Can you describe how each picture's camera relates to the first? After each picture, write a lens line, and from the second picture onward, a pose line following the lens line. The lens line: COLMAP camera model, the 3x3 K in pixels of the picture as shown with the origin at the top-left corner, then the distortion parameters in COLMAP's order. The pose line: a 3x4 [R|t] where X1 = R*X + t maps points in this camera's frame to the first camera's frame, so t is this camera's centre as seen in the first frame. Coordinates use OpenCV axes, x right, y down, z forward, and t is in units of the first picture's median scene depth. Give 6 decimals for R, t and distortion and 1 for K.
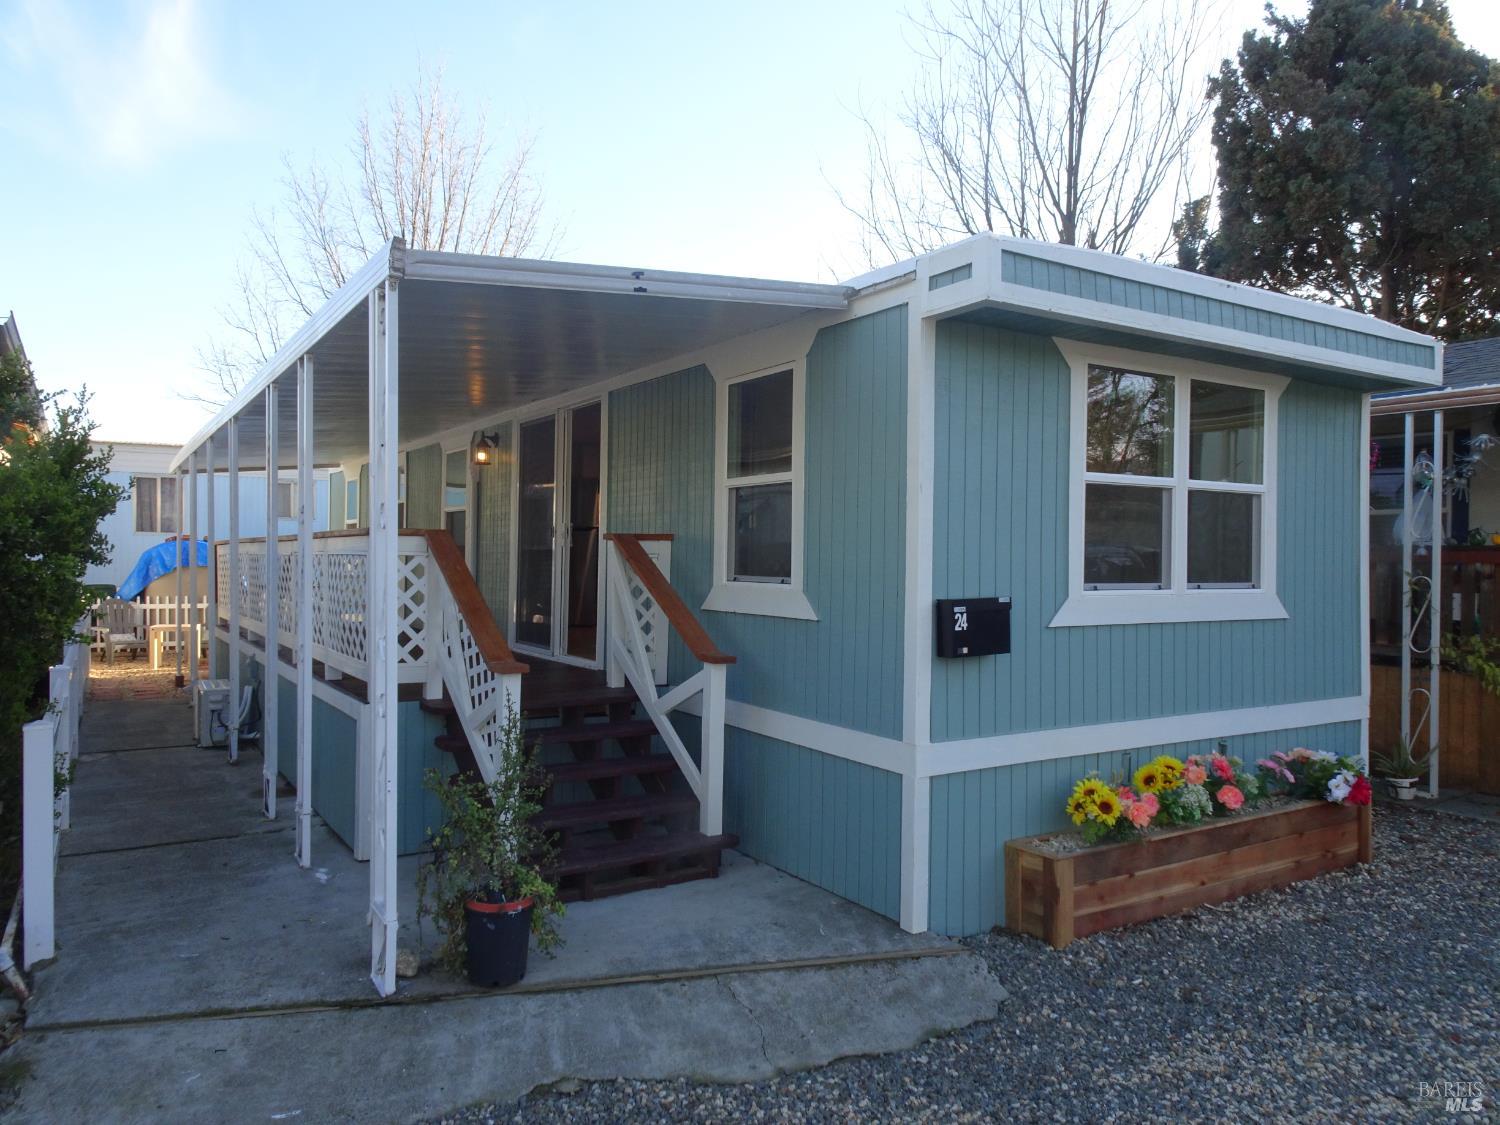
lens RADIAL K [[1063.5, 0, 749.5], [0, 1063.5, 566.0], [0, 0, 1]] dist [0.005128, 0.000107]
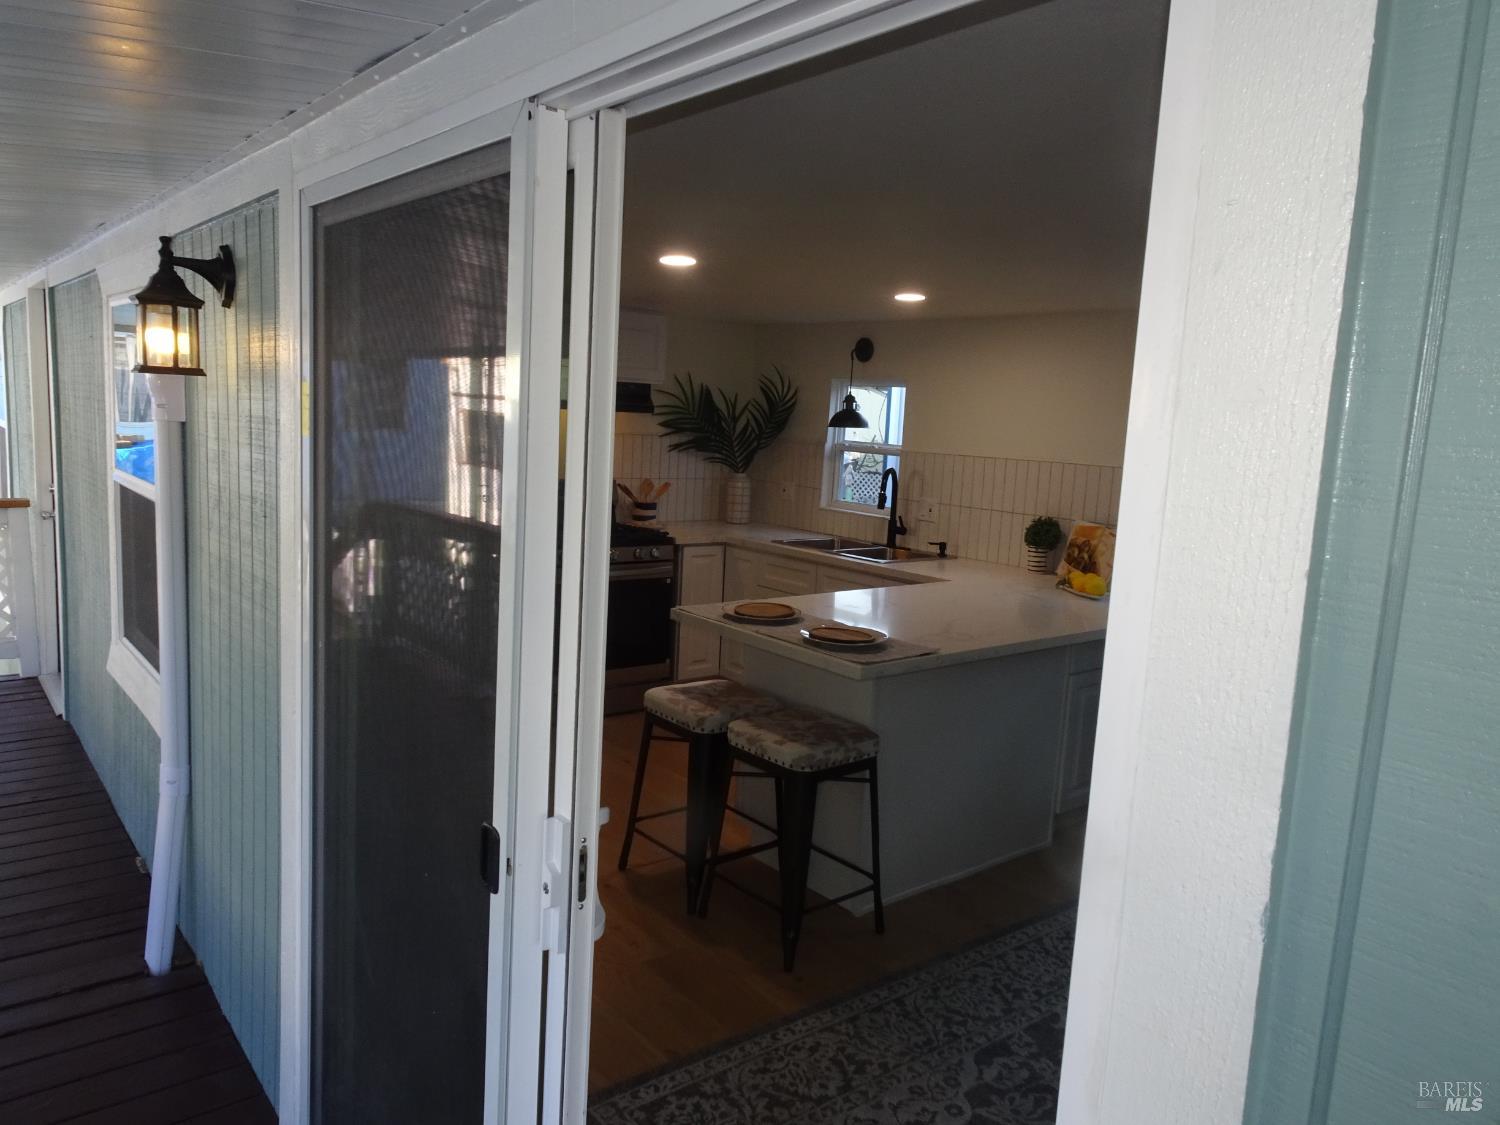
lens RADIAL K [[1063.5, 0, 749.5], [0, 1063.5, 566.0], [0, 0, 1]] dist [0.005128, 0.000107]
pose [[0.992147, 0.024061, 0.122745, -0.243502], [-0.041281, 0.989327, 0.139744, -0.153053], [-0.118073, -0.143713, 0.982550, 1.225373]]
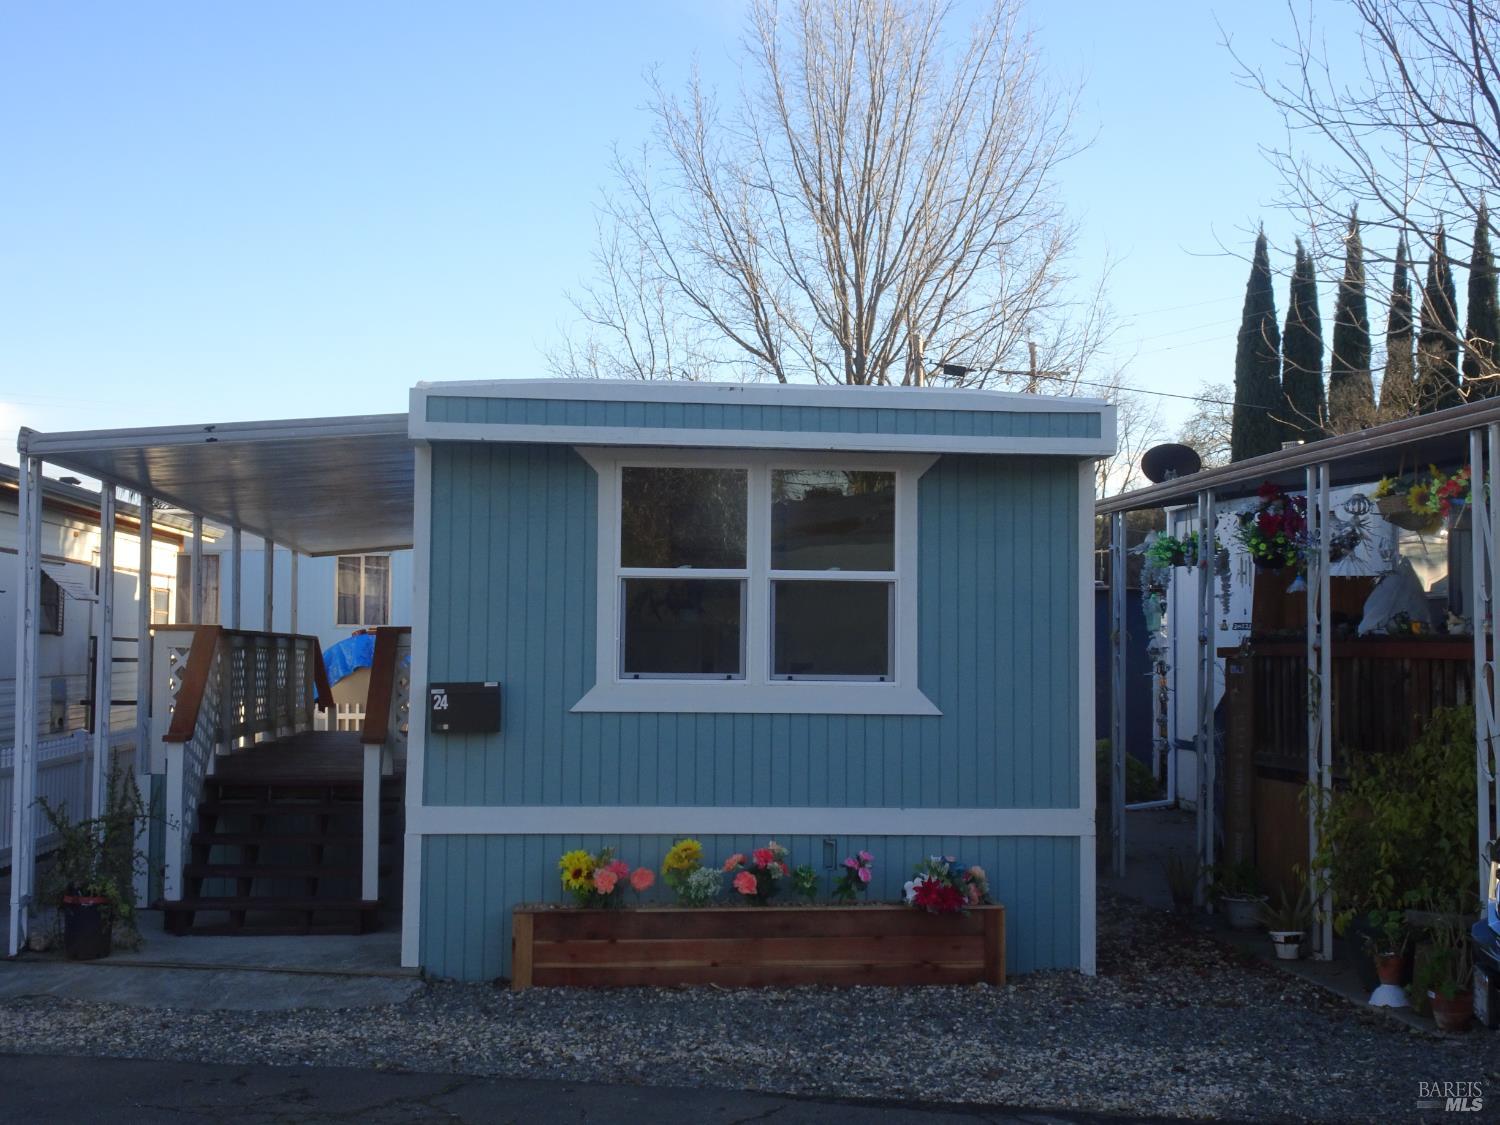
lens RADIAL K [[2035.2, 0, 750.0], [0, 2035.2, 562.5], [0, 0, 1]] dist [0.107109, -0.408791]
pose [[0.887193, -0.019626, -0.460980, 1.281127], [-0.006225, 0.998495, -0.054492, 0.015875], [0.461356, 0.051215, 0.885736, -0.705198]]
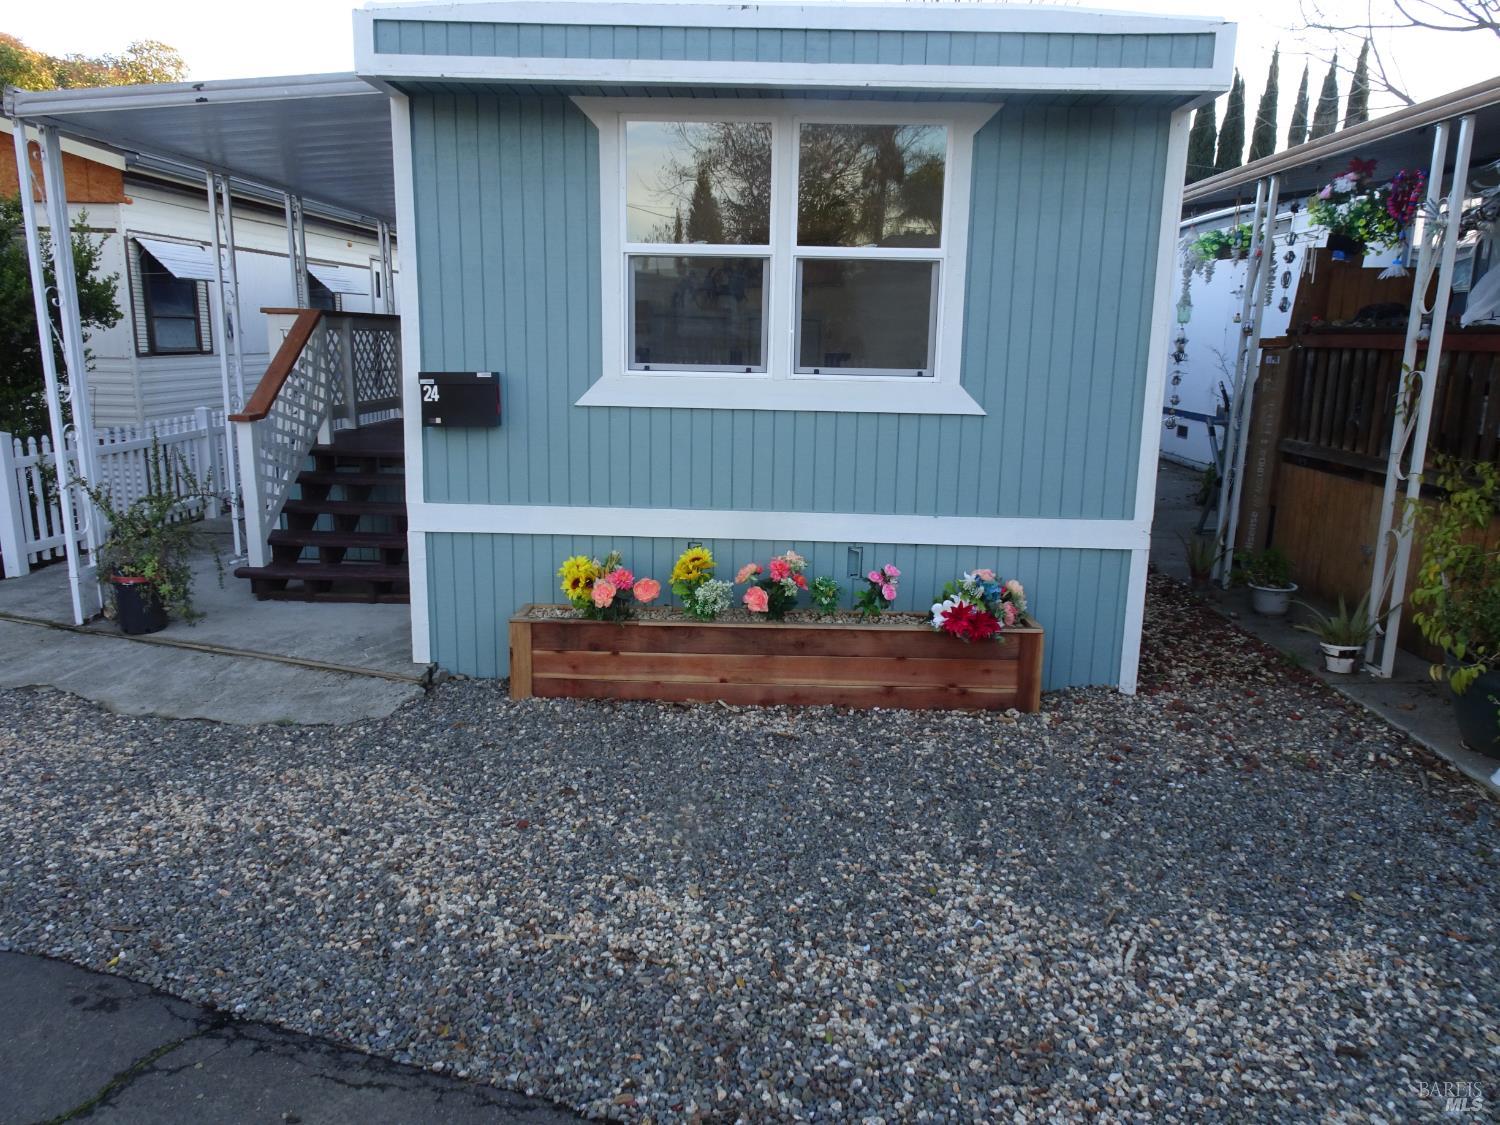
lens RADIAL K [[1064.4, 0, 752.8], [0, 1064.4, 560.0], [0, 0, 1]] dist [0.018537, -0.002764]
pose [[0.827103, 0.124047, -0.548191, 0.898230], [-0.016598, 0.980306, 0.196784, -0.000202], [0.561806, -0.153662, 0.812873, 0.228125]]
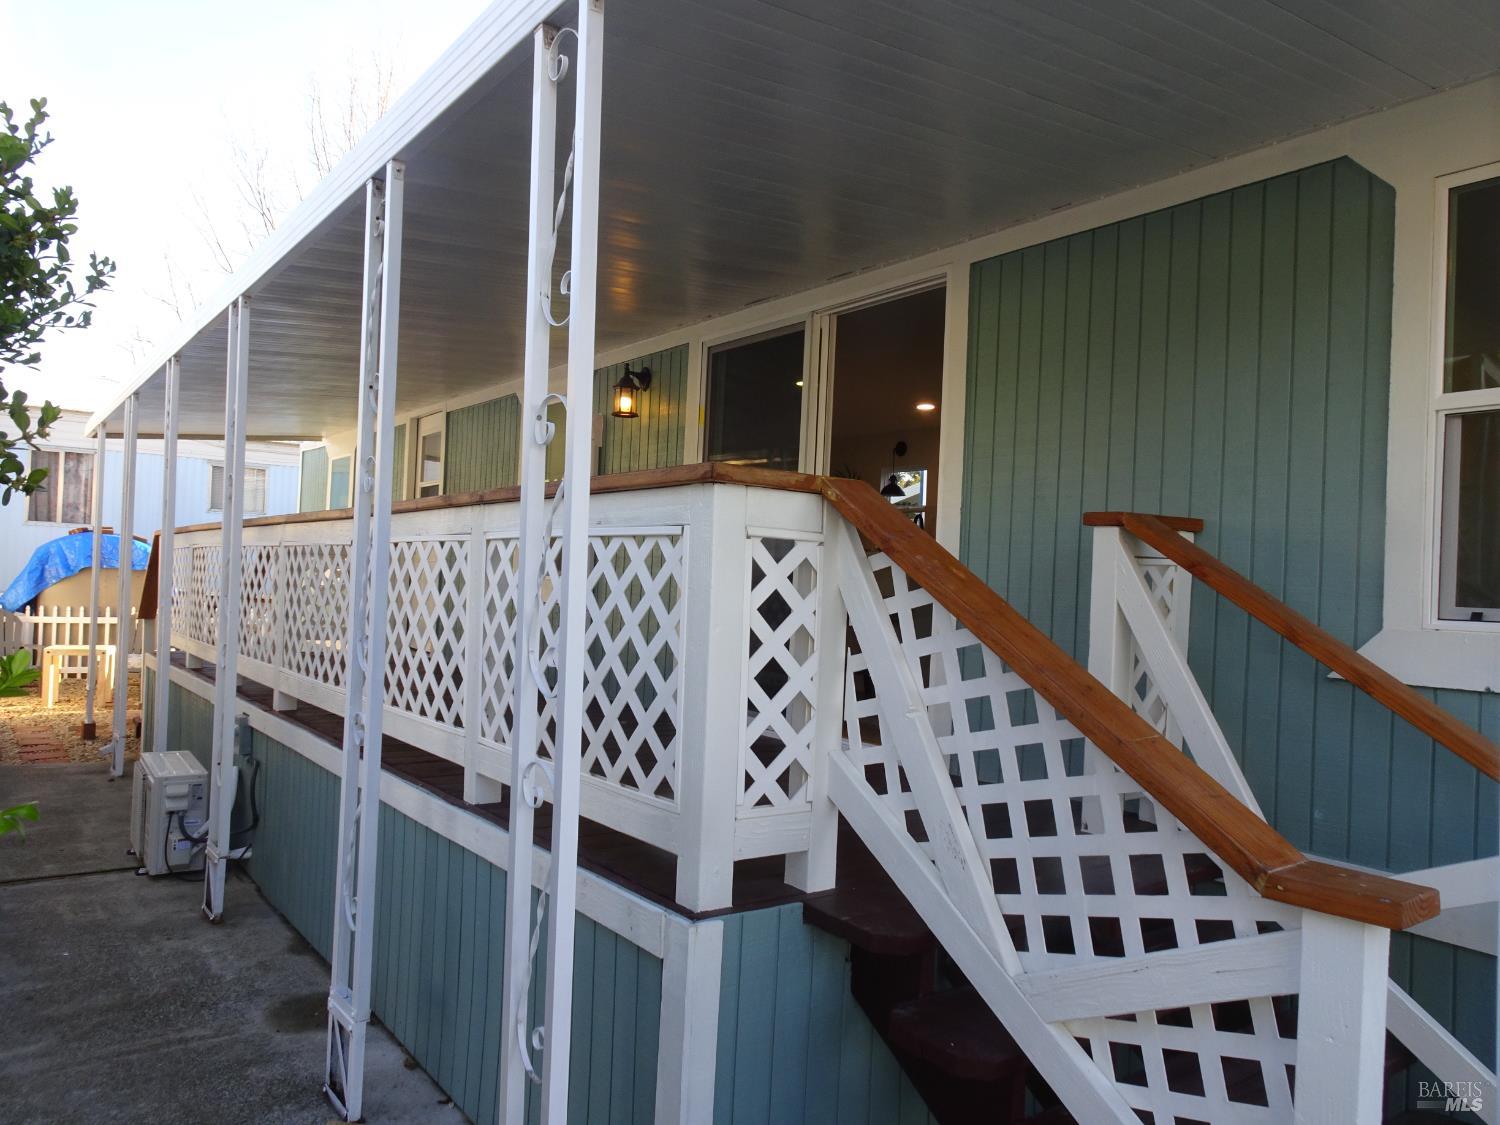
lens RADIAL K [[1061.7, 0, 751.3], [0, 1061.7, 565.2], [0, 0, 1]] dist [0.004463, 0.003735]
pose [[0.996178, 0.031211, 0.081579, -0.376432], [-0.029246, 0.999255, -0.025169, 0.011174], [-0.082303, 0.022687, 0.996349, 0.617236]]
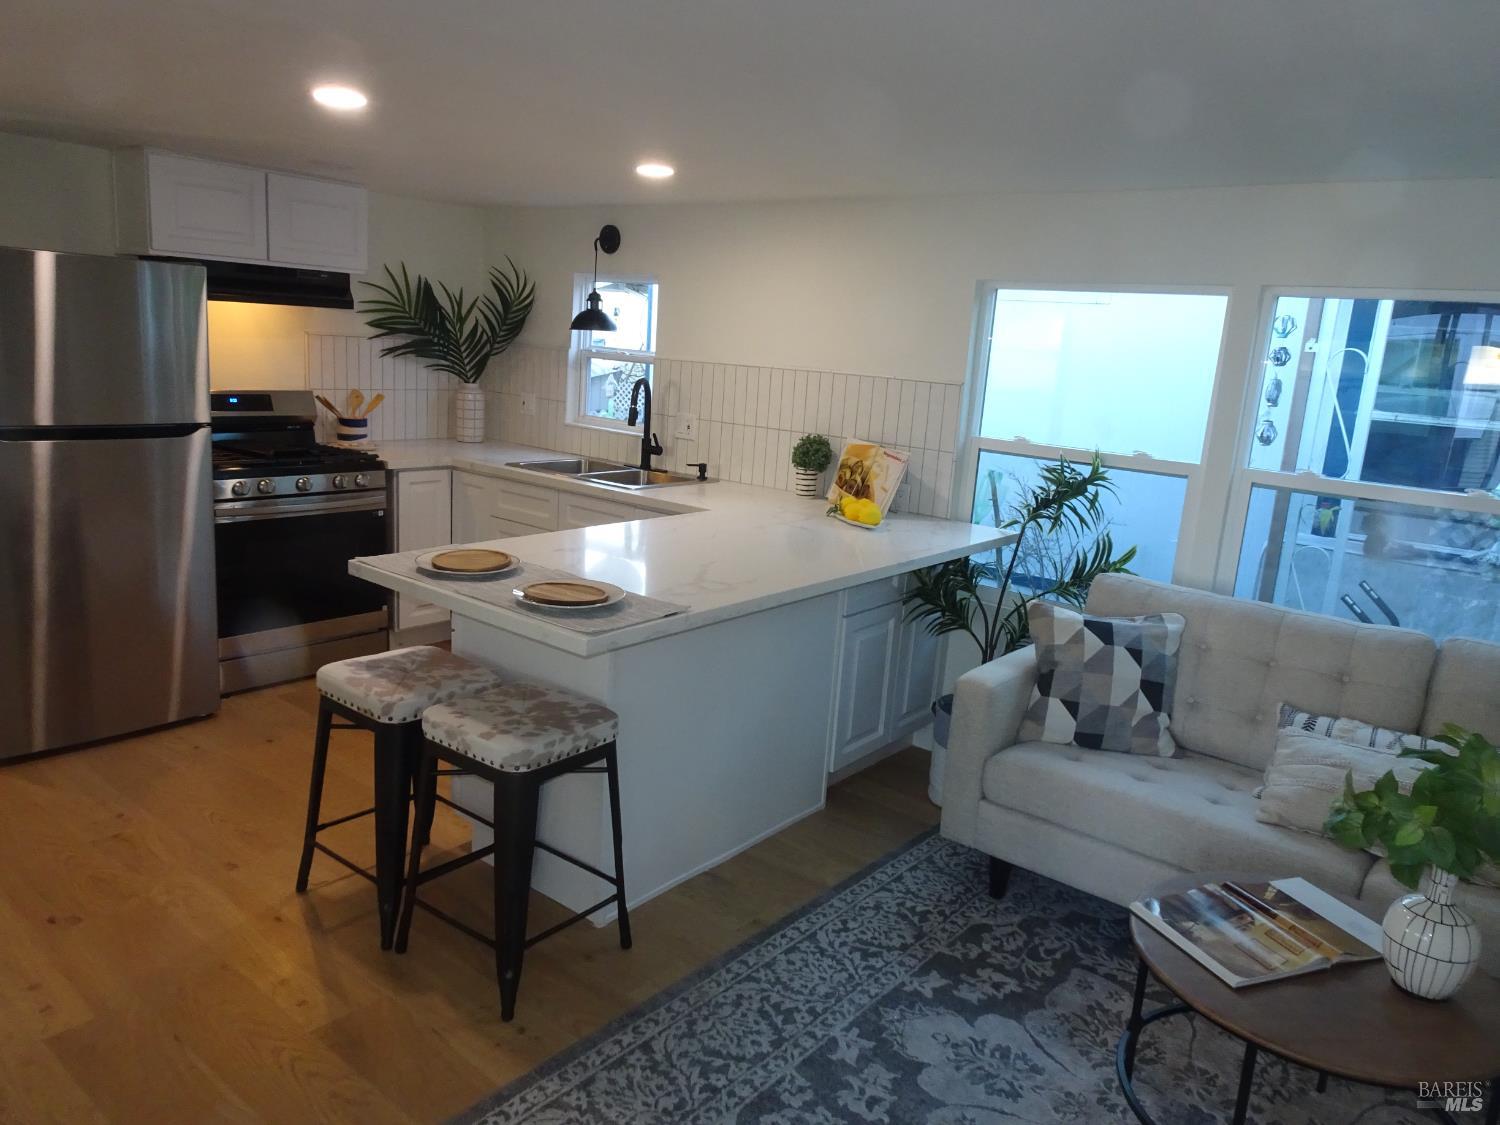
lens RADIAL K [[1061.7, 0, 751.3], [0, 1061.7, 565.2], [0, 0, 1]] dist [0.004463, 0.003735]
pose [[0.944284, -0.018375, 0.328619, -0.199363], [-0.054291, 0.976067, 0.210584, -0.148743], [-0.324624, -0.216692, 0.920687, 1.333722]]
